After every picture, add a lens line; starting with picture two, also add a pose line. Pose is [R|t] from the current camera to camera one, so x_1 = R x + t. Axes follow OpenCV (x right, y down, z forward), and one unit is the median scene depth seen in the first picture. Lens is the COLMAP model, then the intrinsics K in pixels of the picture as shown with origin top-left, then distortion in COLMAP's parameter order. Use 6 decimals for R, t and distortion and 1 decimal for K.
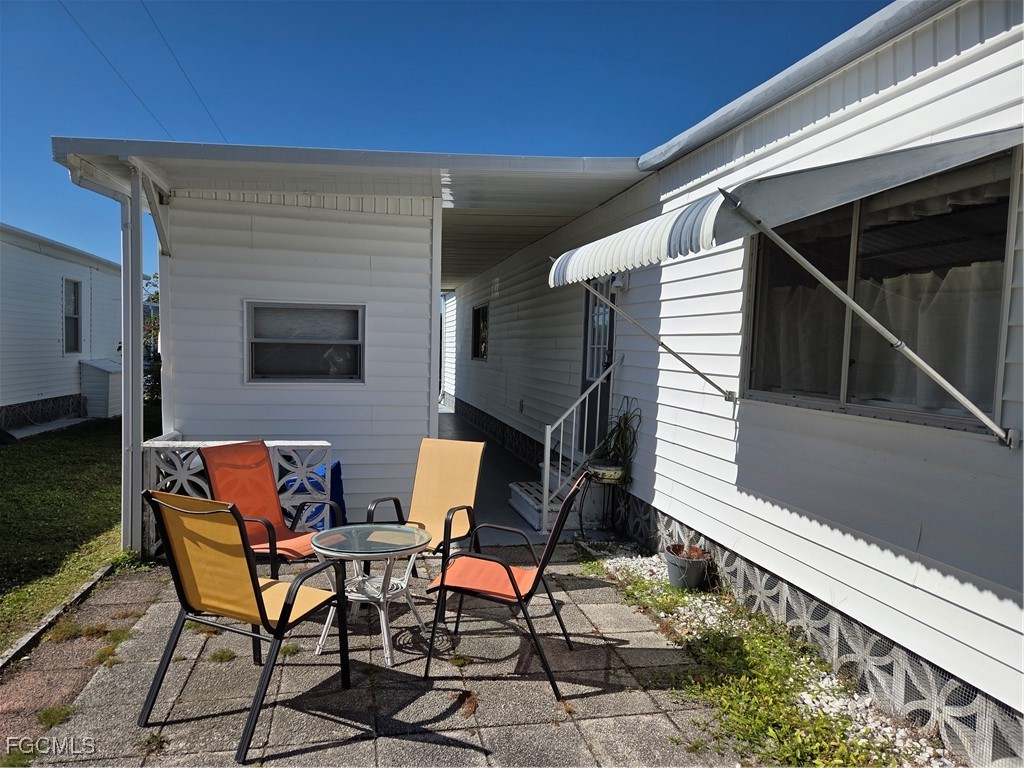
lens RADIAL K [[726.0, 0, 509.8], [0, 726.0, 384.7], [0, 0, 1]] dist [0.054603, -0.020714]
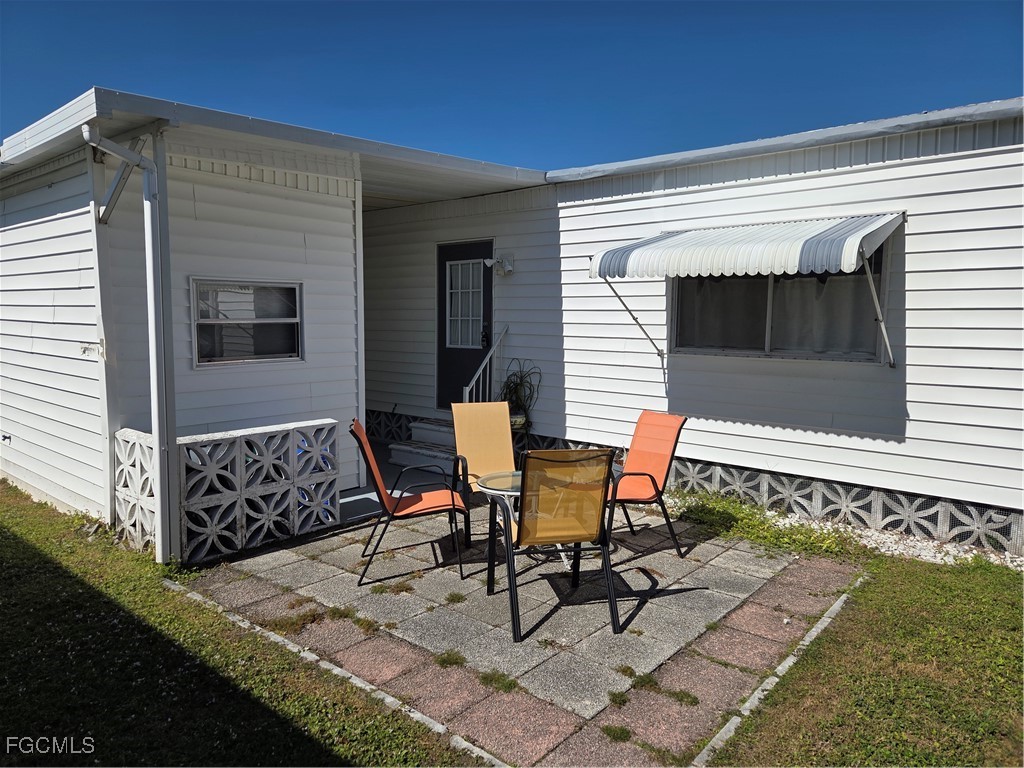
lens RADIAL K [[726.0, 0, 512.8], [0, 726.0, 383.1], [0, 0, 1]] dist [0.054603, -0.020714]
pose [[0.769941, -0.079234, 0.633177, -0.958541], [0.046079, 0.996574, 0.068676, -0.042584], [-0.636449, -0.023700, 0.770954, 0.056498]]
